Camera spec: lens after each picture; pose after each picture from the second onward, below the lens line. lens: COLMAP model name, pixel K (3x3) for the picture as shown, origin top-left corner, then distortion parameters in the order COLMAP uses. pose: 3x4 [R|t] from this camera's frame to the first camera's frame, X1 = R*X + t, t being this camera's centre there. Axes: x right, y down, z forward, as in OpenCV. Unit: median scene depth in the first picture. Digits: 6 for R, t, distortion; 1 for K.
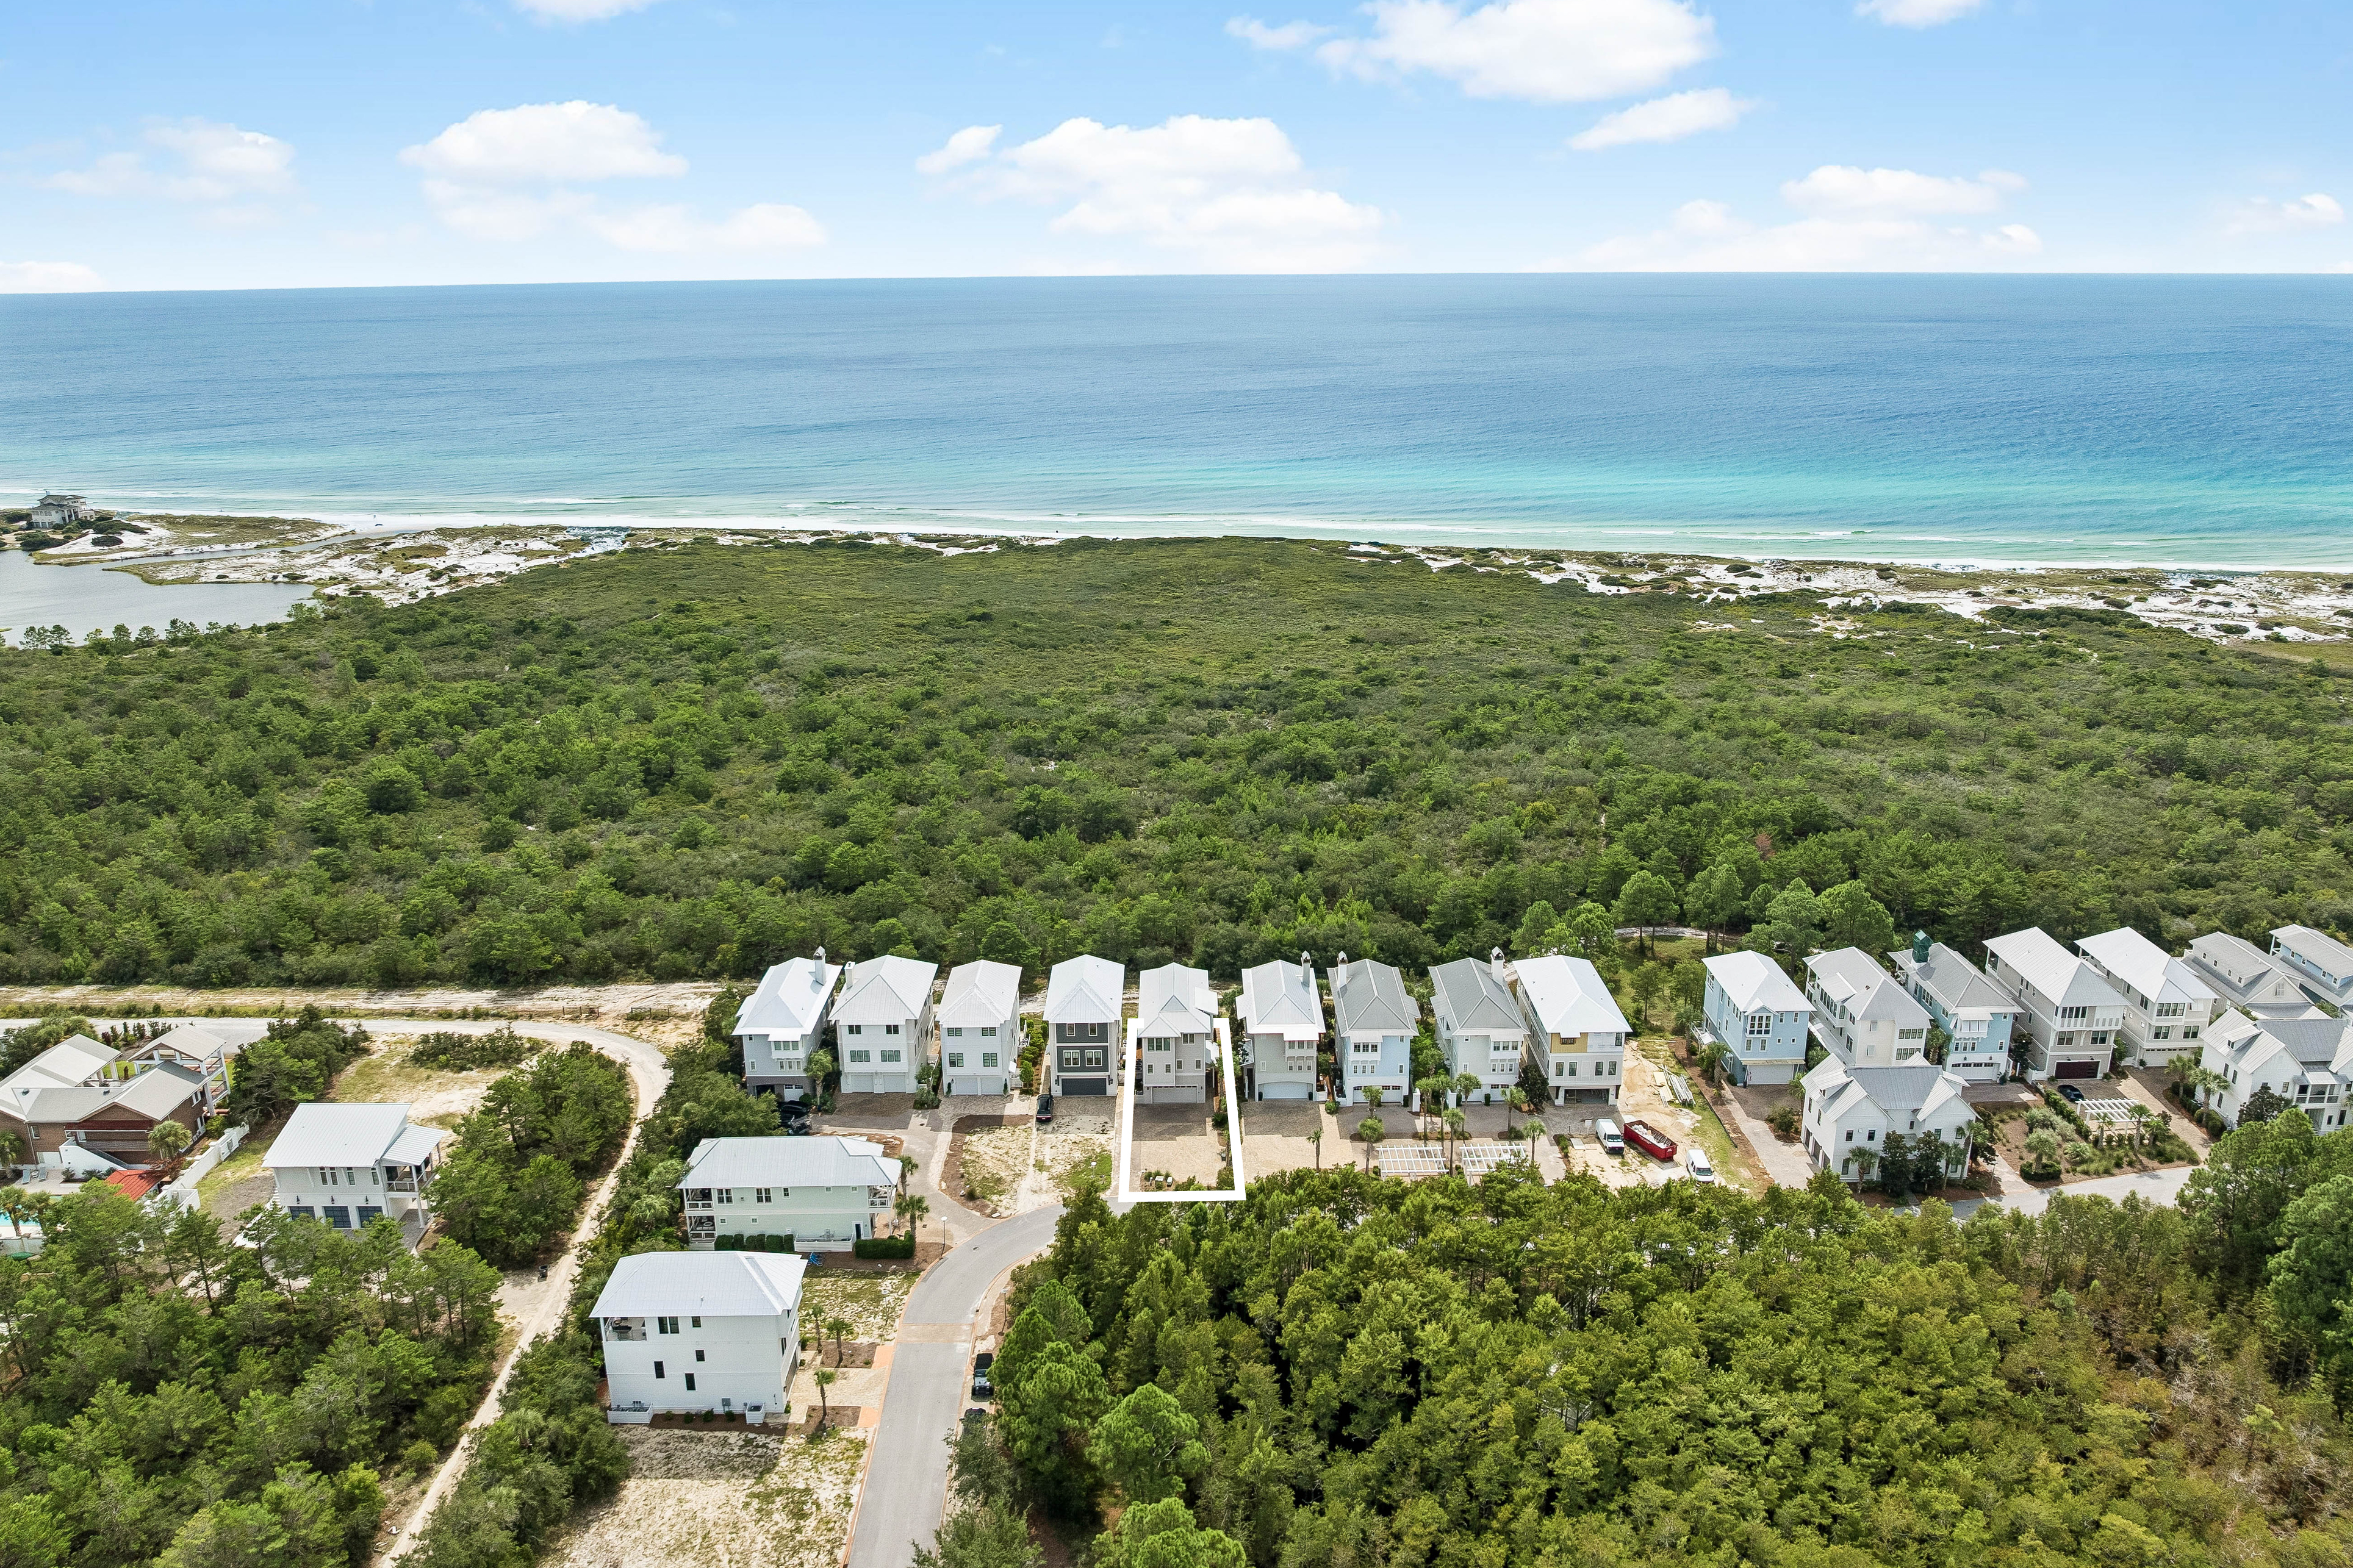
lens RADIAL K [[1783.6, 0, 1127.1], [0, 1783.6, 785.0], [0, 0, 1]] dist [-0.034420, -0.008269]
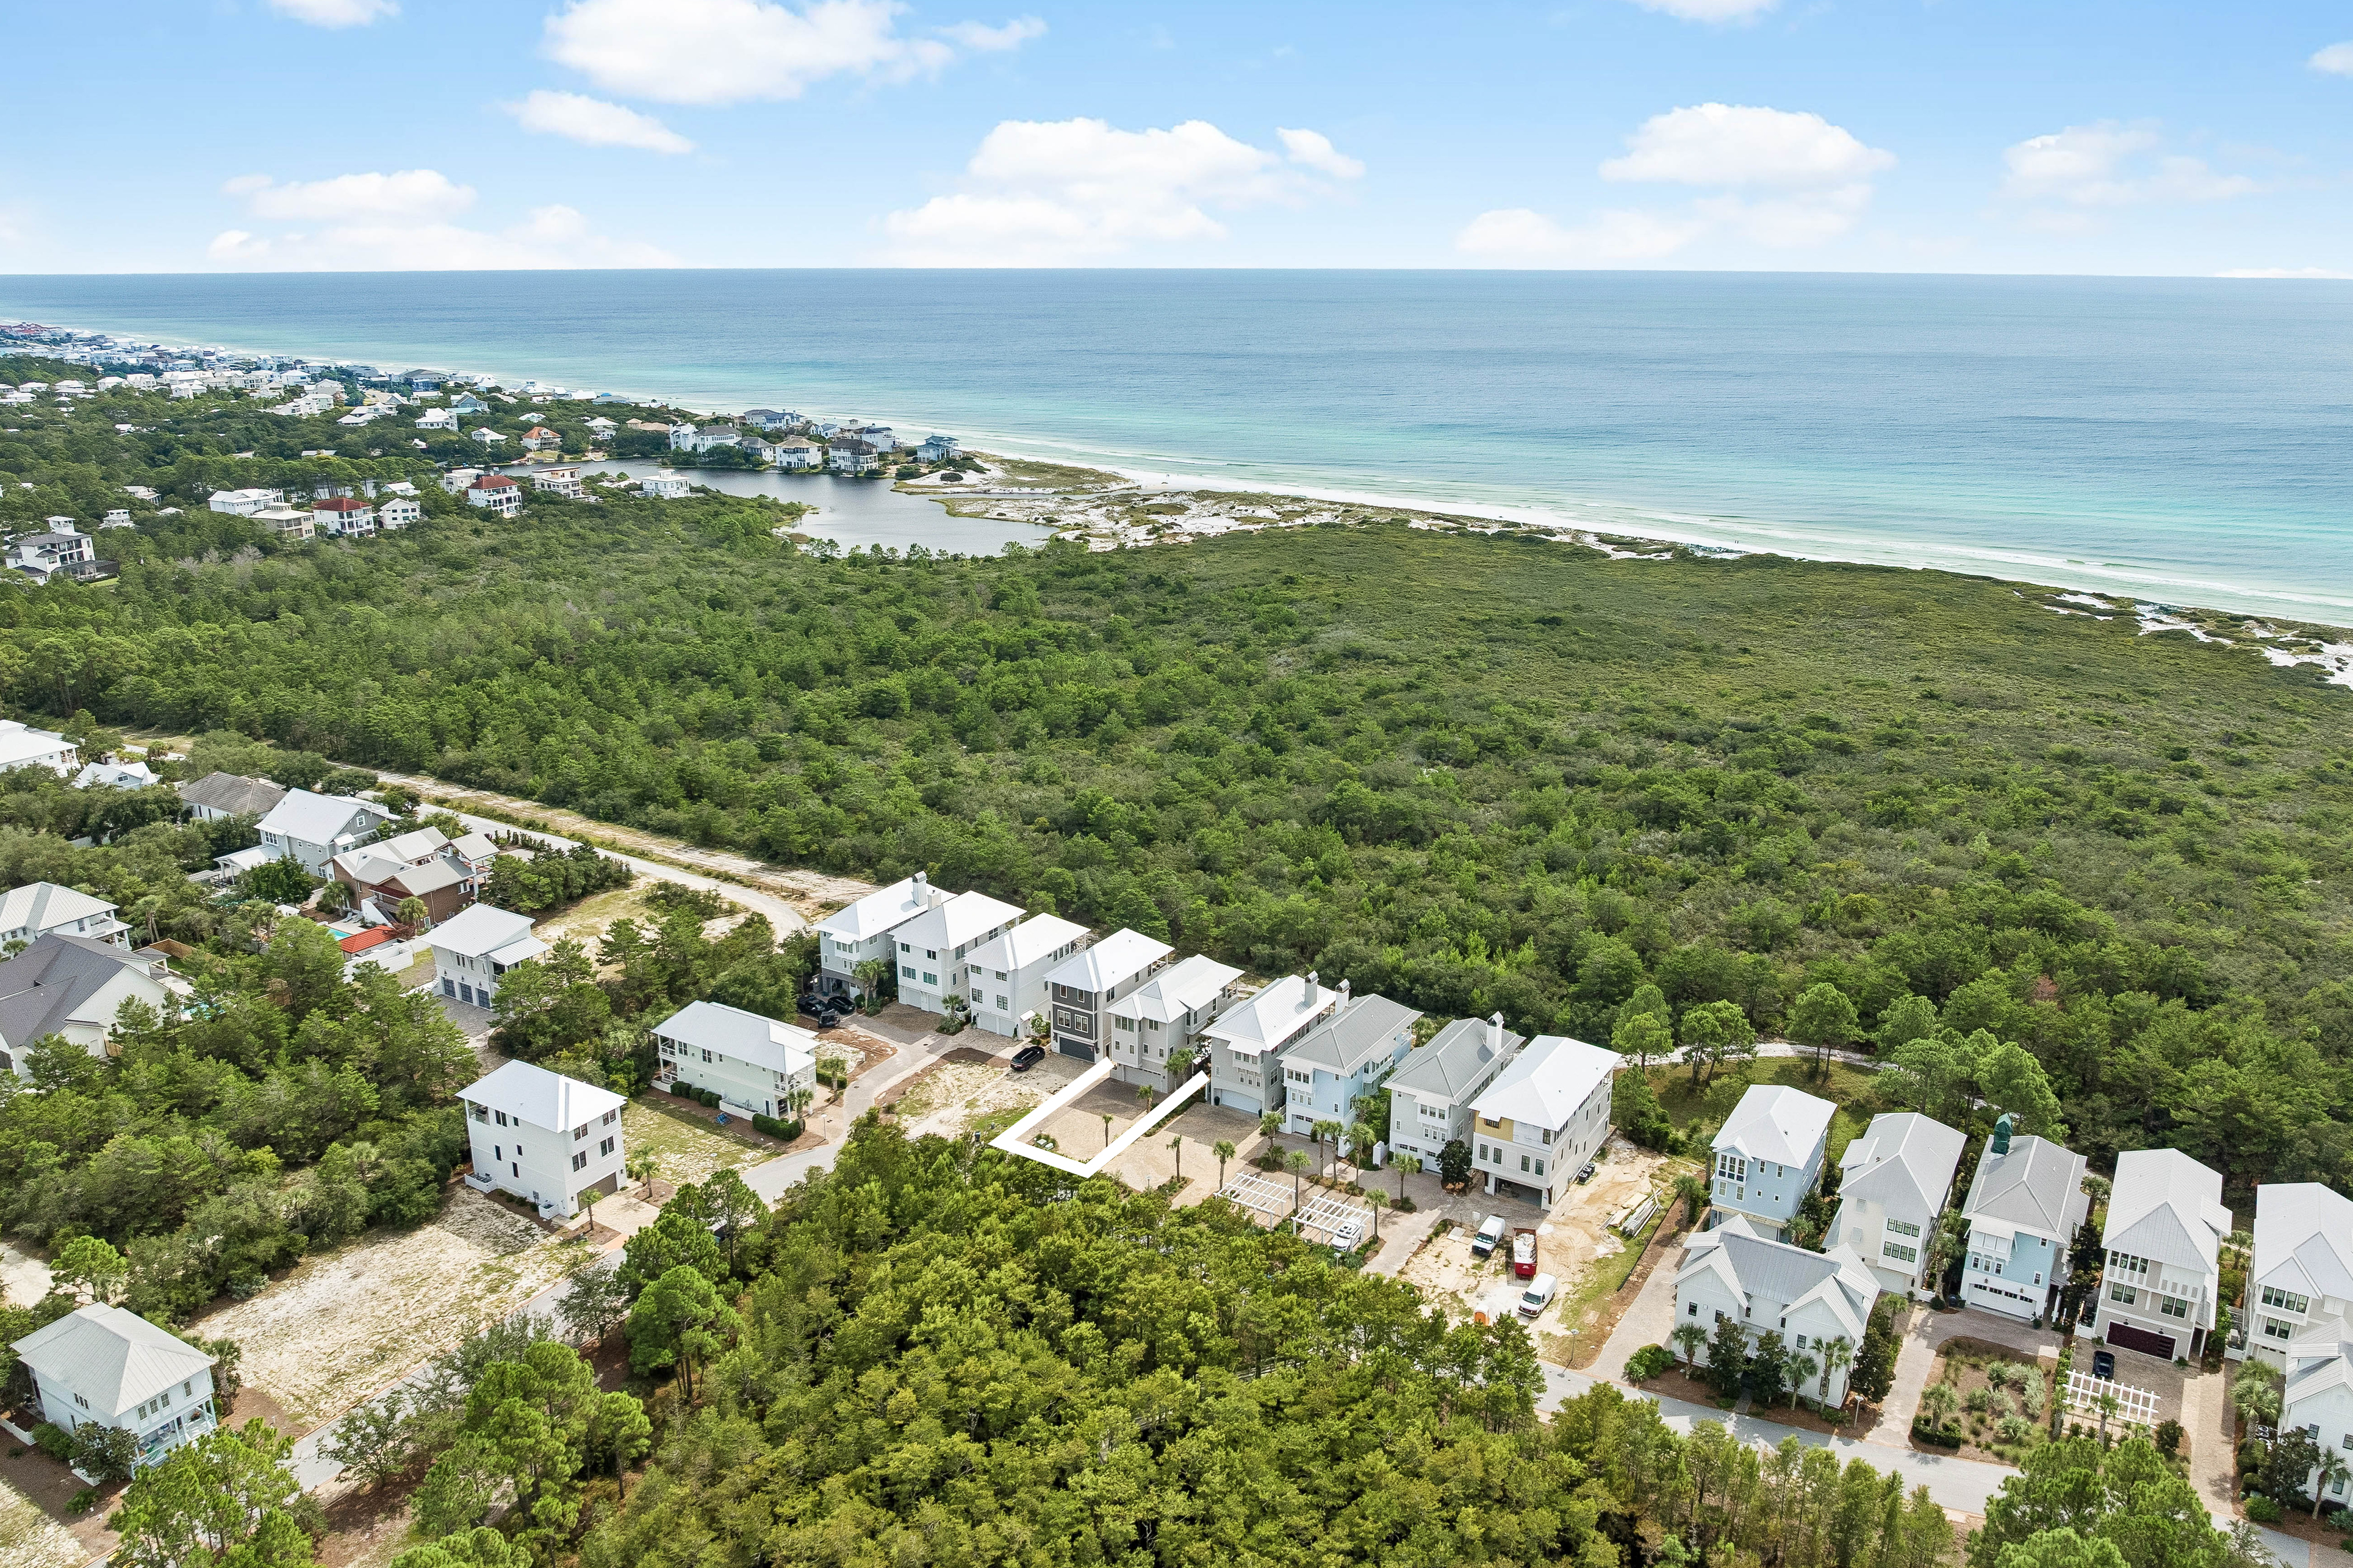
lens RADIAL K [[1783.6, 0, 1127.1], [0, 1783.6, 785.0], [0, 0, 1]] dist [-0.034420, -0.008269]
pose [[0.837581, 0.163138, -0.521387, 0.474022], [-0.159914, 0.985784, 0.051552, -0.037318], [0.522385, 0.040198, 0.851762, 0.114255]]
